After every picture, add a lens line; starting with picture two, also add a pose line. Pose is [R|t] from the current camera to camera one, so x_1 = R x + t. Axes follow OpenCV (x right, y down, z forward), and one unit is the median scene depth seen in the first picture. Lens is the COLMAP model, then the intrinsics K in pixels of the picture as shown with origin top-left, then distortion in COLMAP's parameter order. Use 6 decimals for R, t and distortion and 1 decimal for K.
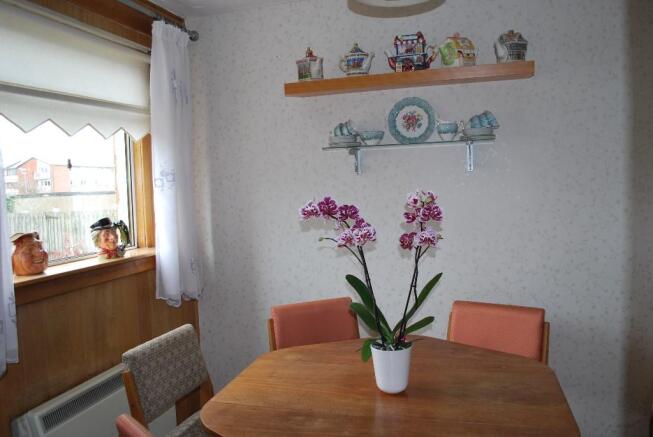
lens RADIAL K [[522.1, 0, 323.4], [0, 522.1, 221.9], [0, 0, 1]] dist [-0.009300, -0.000420]
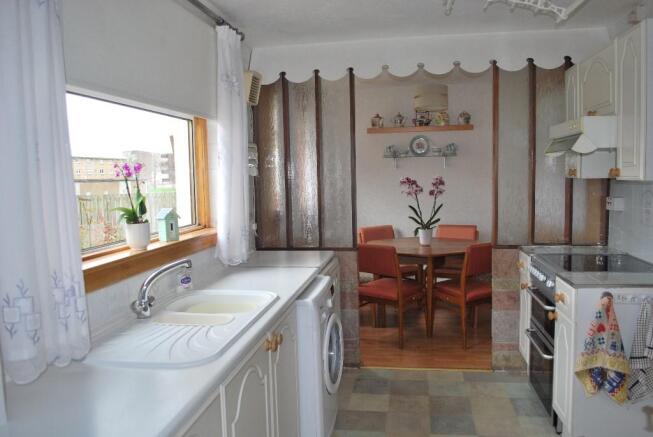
lens RADIAL K [[522.1, 0, 329.6], [0, 522.1, 215.5], [0, 0, 1]] dist [-0.009300, -0.000420]
pose [[0.993014, 0.008388, 0.117696, -0.503889], [-0.008372, 0.999965, -0.000632, 0.114641], [-0.117698, -0.000357, 0.993049, -1.238619]]
